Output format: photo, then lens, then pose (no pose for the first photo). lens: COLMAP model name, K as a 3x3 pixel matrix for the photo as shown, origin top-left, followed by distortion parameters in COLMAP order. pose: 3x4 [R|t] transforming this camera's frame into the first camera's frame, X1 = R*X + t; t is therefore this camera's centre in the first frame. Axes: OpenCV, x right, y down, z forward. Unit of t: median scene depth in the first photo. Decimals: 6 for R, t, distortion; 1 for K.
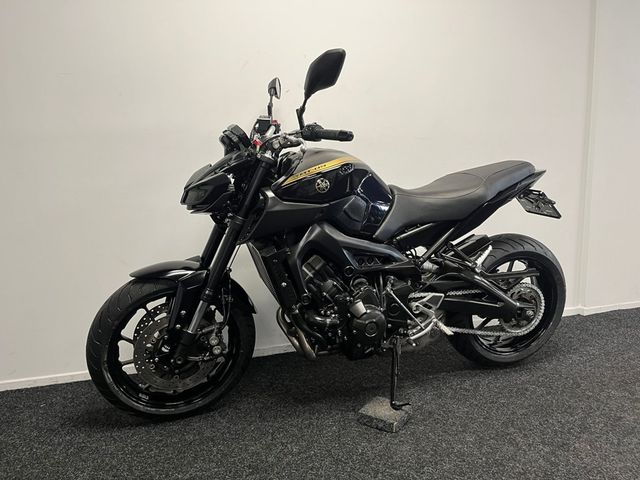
lens RADIAL K [[485.8, 0, 317.3], [0, 485.8, 243.6], [0, 0, 1]] dist [0.076317, -0.103807]
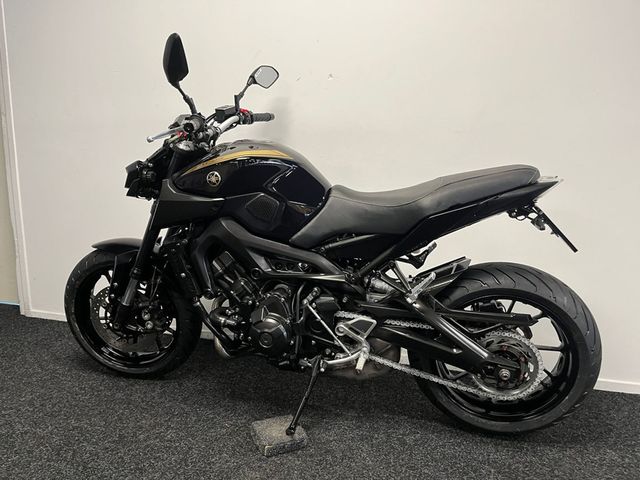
lens RADIAL K [[485.8, 0, 317.3], [0, 485.8, 243.6], [0, 0, 1]] dist [0.076317, -0.103807]
pose [[0.851680, 0.138283, -0.505489, 0.583316], [-0.123594, 0.990351, 0.062686, -0.067773], [0.509280, 0.009087, 0.860553, 0.239090]]
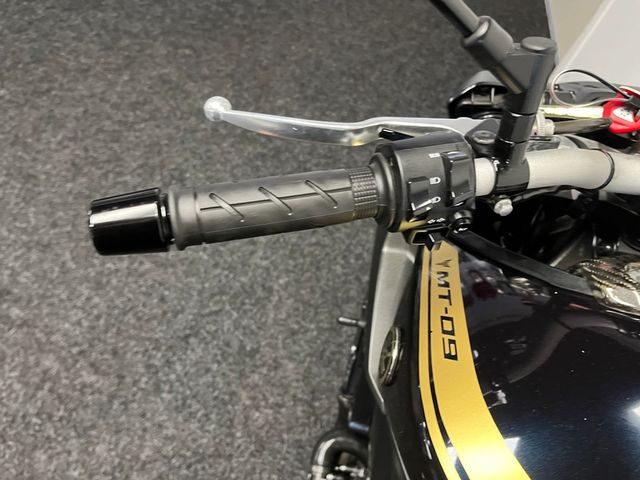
lens RADIAL K [[485.8, 0, 317.3], [0, 485.8, 243.6], [0, 0, 1]] dist [0.076317, -0.103807]
pose [[-0.439046, 0.729413, -0.524590, 0.085424], [-0.296185, 0.433735, 0.850969, -0.292303], [0.848241, 0.528990, 0.025612, 0.808731]]
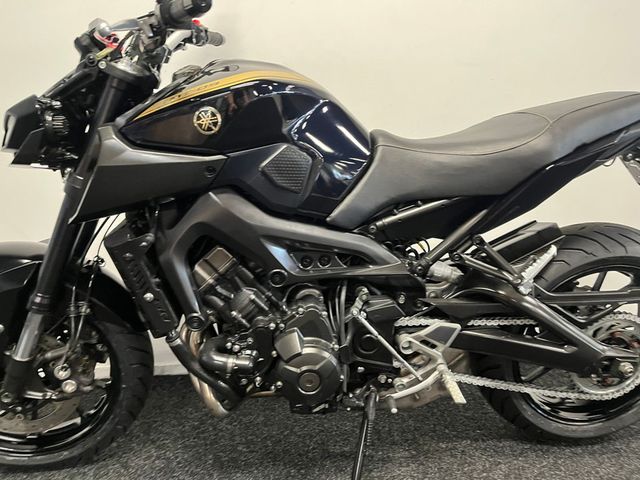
lens RADIAL K [[485.8, 0, 317.3], [0, 485.8, 243.6], [0, 0, 1]] dist [0.076317, -0.103807]
pose [[0.977746, 0.061034, -0.200718, 0.208094], [-0.047102, 0.996184, 0.073474, -0.025959], [0.204436, -0.062385, 0.976890, 0.420121]]
